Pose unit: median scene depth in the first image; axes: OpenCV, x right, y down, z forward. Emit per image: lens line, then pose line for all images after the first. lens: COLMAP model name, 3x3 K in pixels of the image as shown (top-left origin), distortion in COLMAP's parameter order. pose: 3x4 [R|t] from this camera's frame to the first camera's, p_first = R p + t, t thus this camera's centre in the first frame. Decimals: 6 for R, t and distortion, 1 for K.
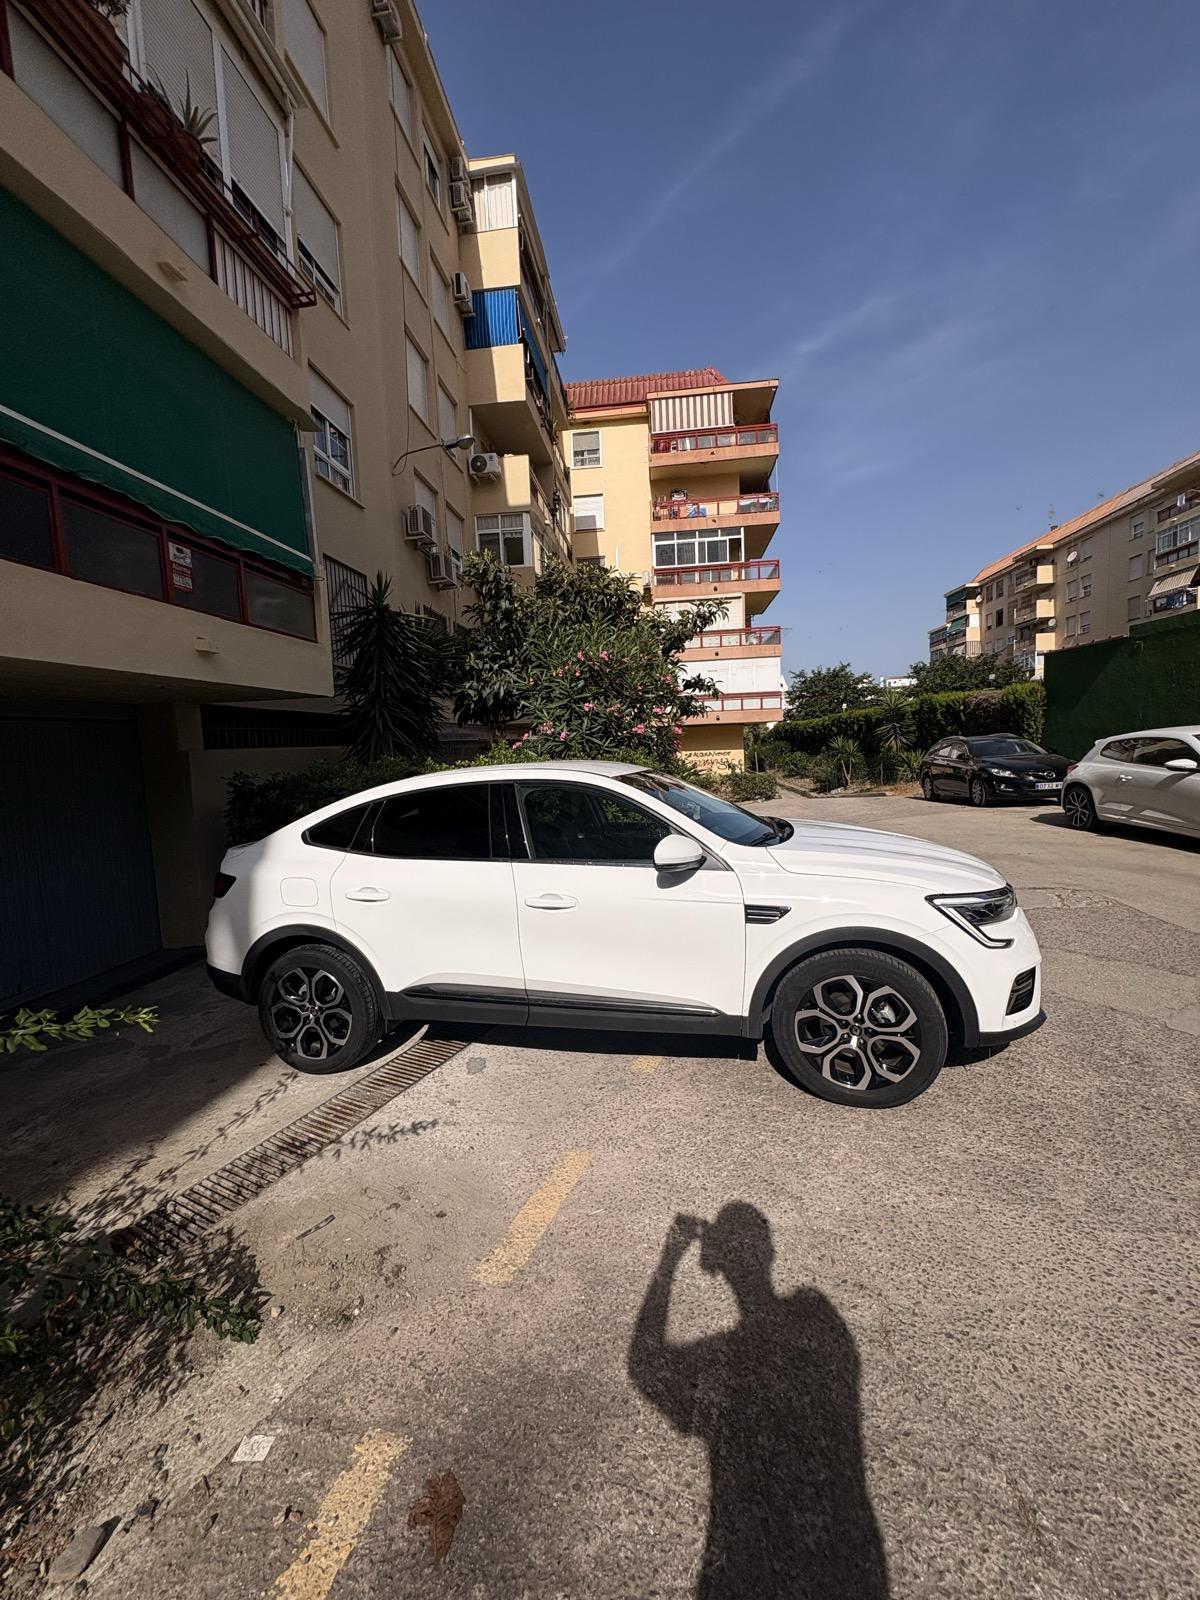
lens RADIAL K [[636.0, 0, 598.2], [0, 636.0, 791.5], [0, 0, 1]] dist [0.000863, -0.000112]
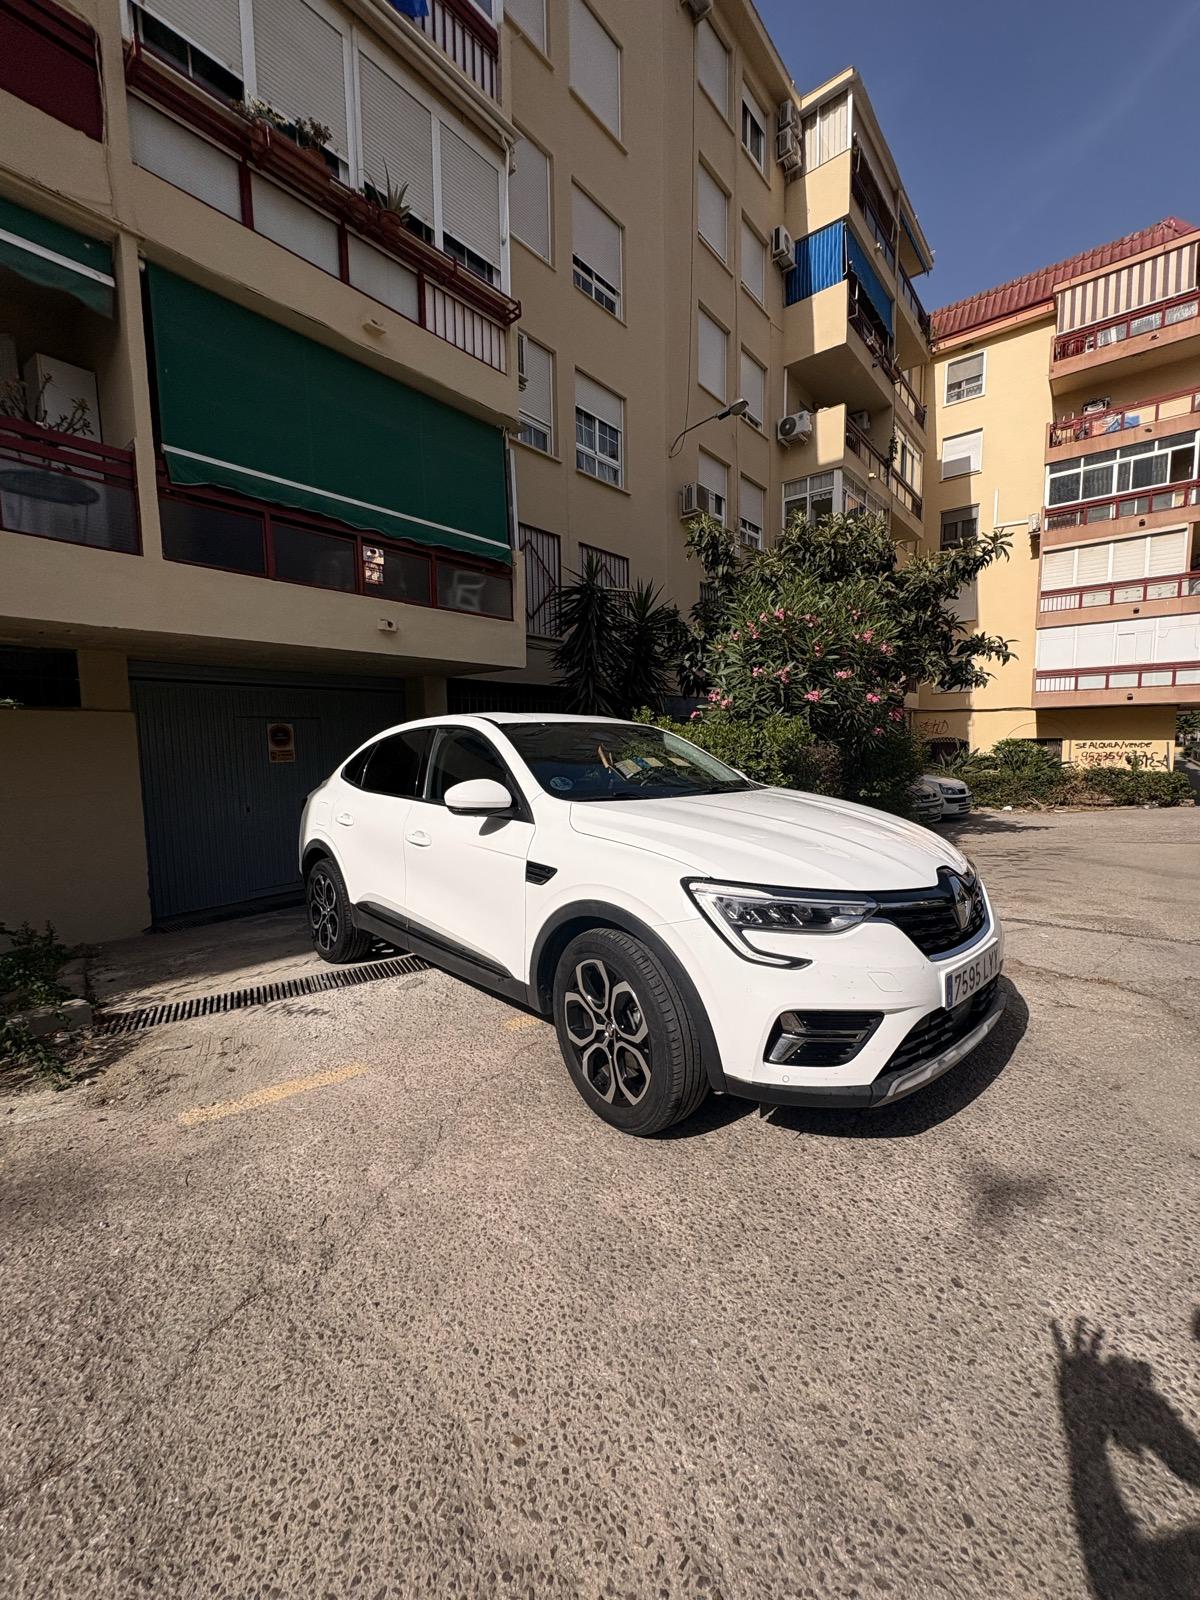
lens RADIAL K [[636.0, 0, 598.6], [0, 636.0, 792.2], [0, 0, 1]] dist [0.000863, -0.000112]
pose [[0.839730, 0.075023, -0.537796, 0.498432], [-0.062035, 0.997180, 0.042245, 0.023280], [0.539448, -0.002113, 0.842016, 0.187768]]
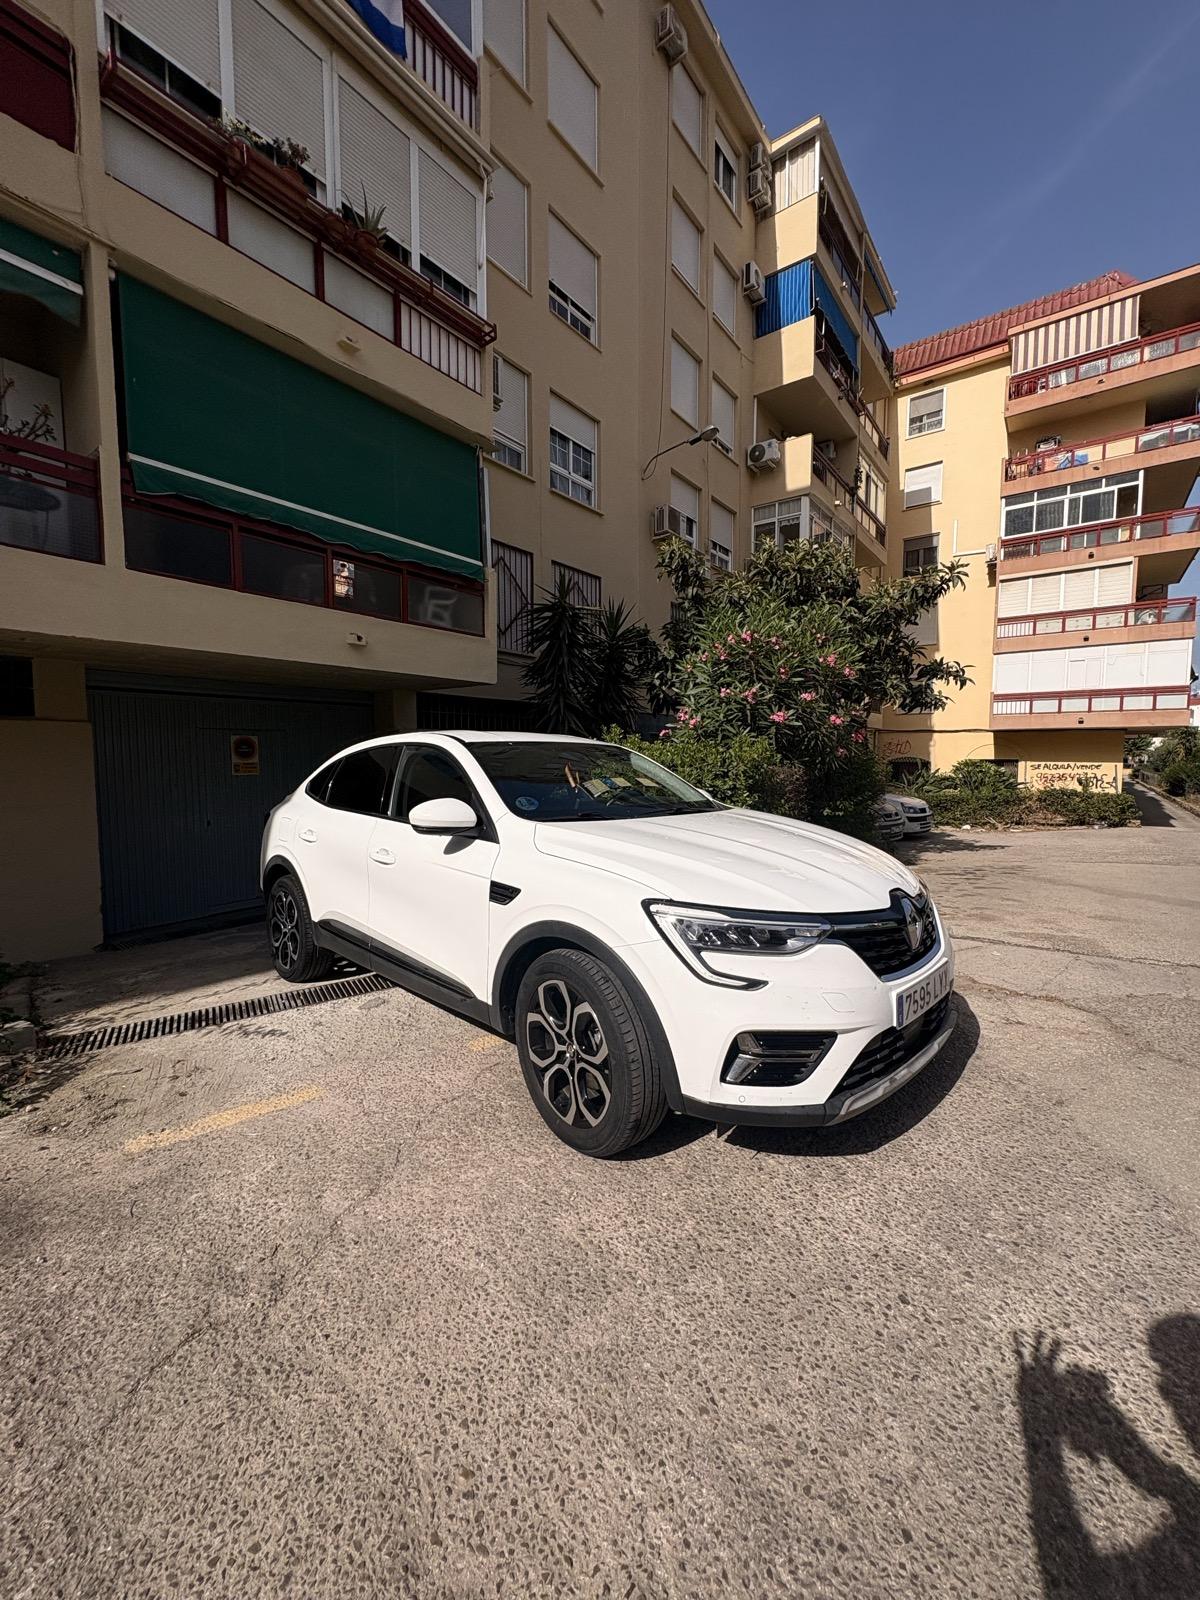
lens RADIAL K [[636.0, 0, 599.0], [0, 636.0, 791.3], [0, 0, 1]] dist [0.000863, -0.000112]
pose [[0.862337, 0.071266, -0.501295, 0.506980], [-0.073474, 0.997179, 0.015372, 0.016841], [0.500976, 0.023576, 0.865140, 0.185329]]
